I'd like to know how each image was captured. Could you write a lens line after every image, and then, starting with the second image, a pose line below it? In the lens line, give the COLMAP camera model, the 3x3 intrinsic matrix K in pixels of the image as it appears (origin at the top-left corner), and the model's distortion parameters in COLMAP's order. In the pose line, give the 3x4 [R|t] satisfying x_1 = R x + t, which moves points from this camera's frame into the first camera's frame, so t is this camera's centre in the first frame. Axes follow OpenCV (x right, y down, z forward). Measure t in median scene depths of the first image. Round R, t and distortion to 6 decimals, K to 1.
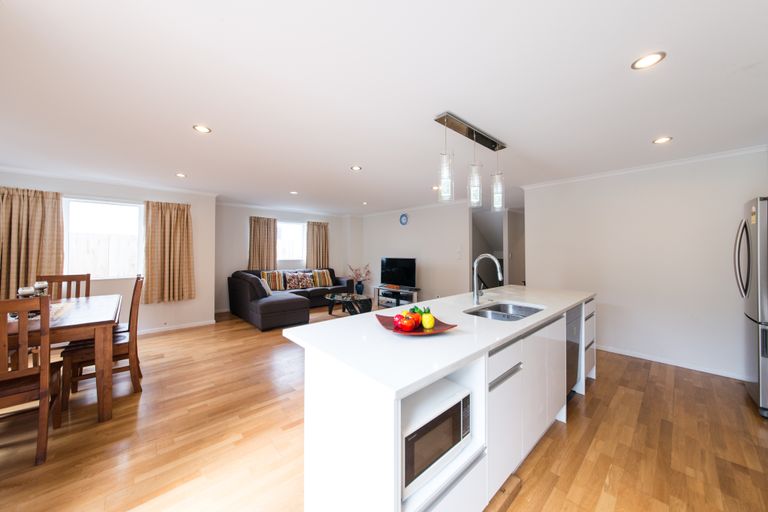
lens RADIAL K [[275.1, 0, 393.5], [0, 275.1, 246.2], [0, 0, 1]] dist [-0.000747, -0.000037]
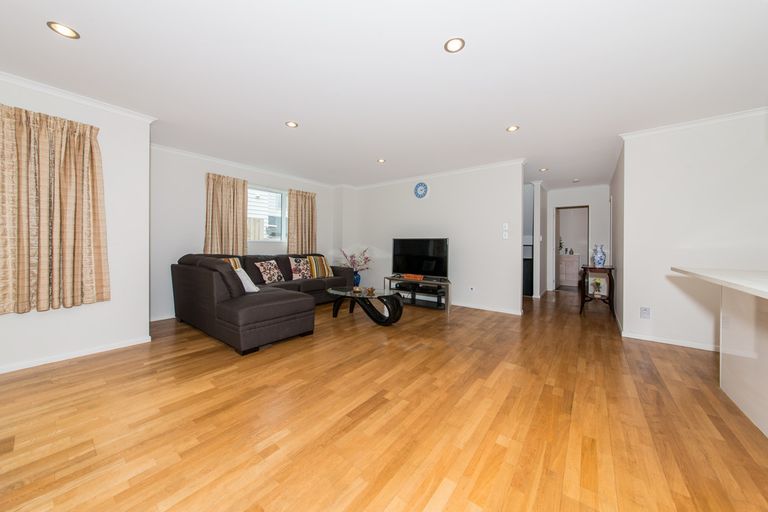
lens RADIAL K [[271.4, 0, 386.8], [0, 271.4, 245.0], [0, 0, 1]] dist [0.000735, 0.000191]
pose [[0.988282, 0.004722, 0.152565, -0.202303], [-0.007541, 0.999811, 0.017903, 0.051489], [-0.152452, -0.018844, 0.988131, 0.300690]]
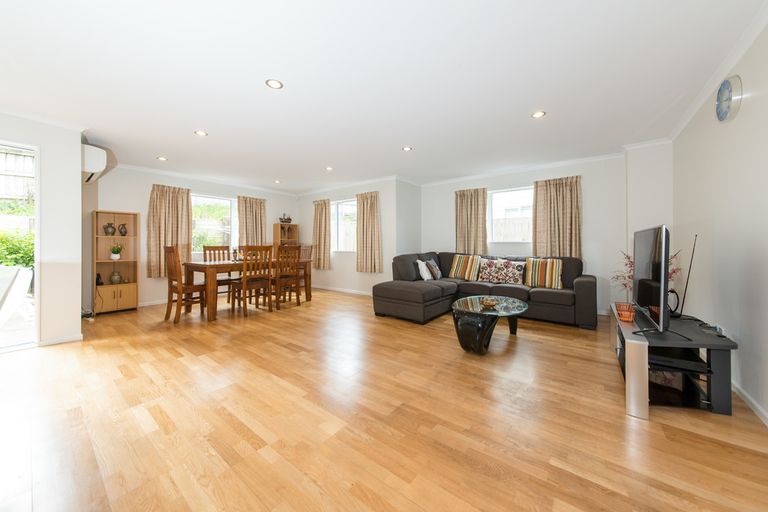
lens RADIAL K [[275.1, 0, 393.5], [0, 275.1, 246.2], [0, 0, 1]] dist [-0.000747, -0.000037]
pose [[0.147628, -0.001530, -0.989042, 0.327918], [0.019657, 0.999806, 0.001387, 0.061816], [0.988848, -0.019647, 0.147629, 0.703046]]
